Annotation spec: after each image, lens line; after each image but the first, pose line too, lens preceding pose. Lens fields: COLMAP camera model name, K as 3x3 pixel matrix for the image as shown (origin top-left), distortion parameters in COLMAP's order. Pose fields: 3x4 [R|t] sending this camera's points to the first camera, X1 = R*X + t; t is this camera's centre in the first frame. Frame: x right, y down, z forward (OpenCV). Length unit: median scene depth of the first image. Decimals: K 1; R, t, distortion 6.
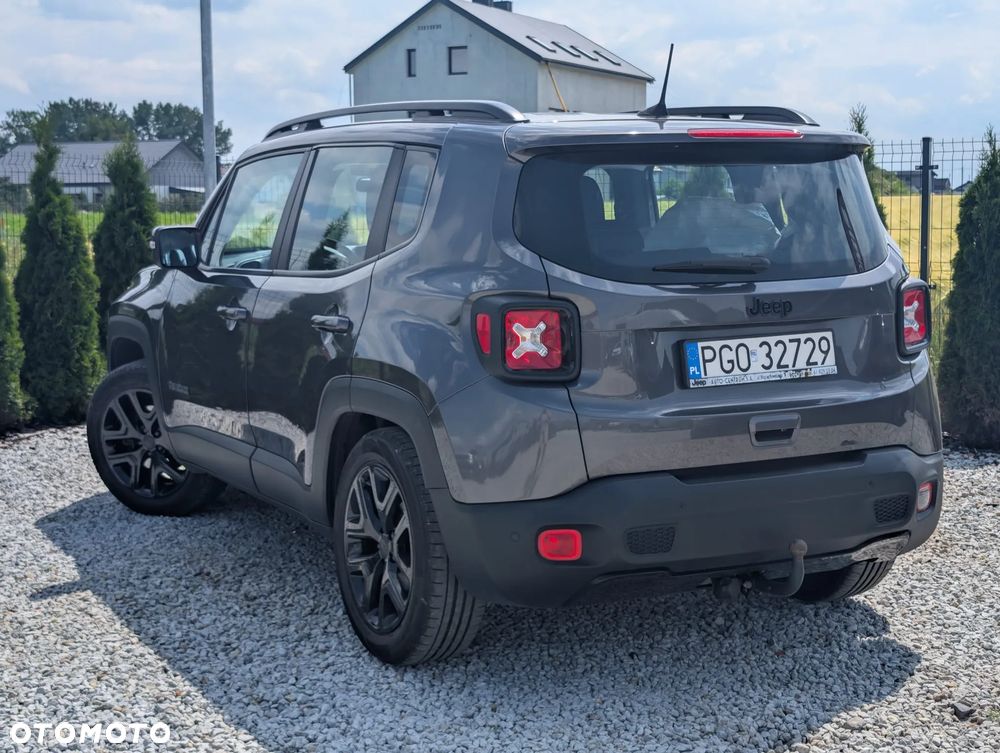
lens RADIAL K [[1503.4, 0, 506.3], [0, 1503.4, 366.2], [0, 0, 1]] dist [0.212388, -0.902300]
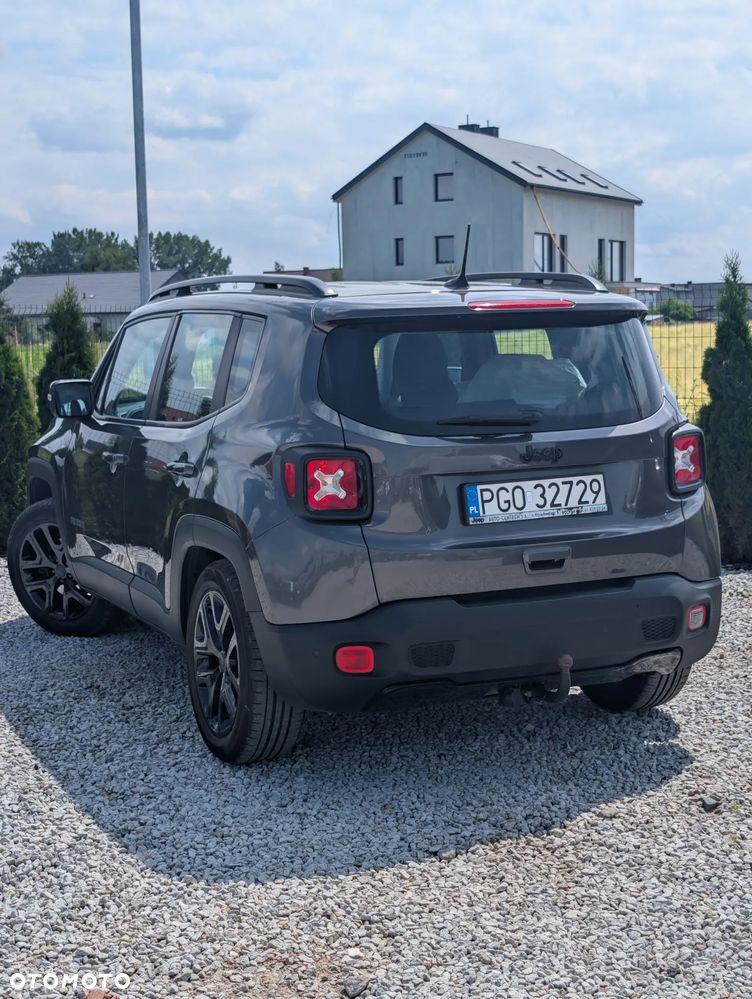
lens RADIAL K [[1506.3, 0, 415.7], [0, 1506.3, 494.2], [0, 0, 1]] dist [0.213045, -0.864761]
pose [[0.998134, -0.006145, -0.060755, 0.137127], [0.006349, 0.999975, 0.003158, -0.011922], [0.060734, -0.003538, 0.998148, -0.150158]]
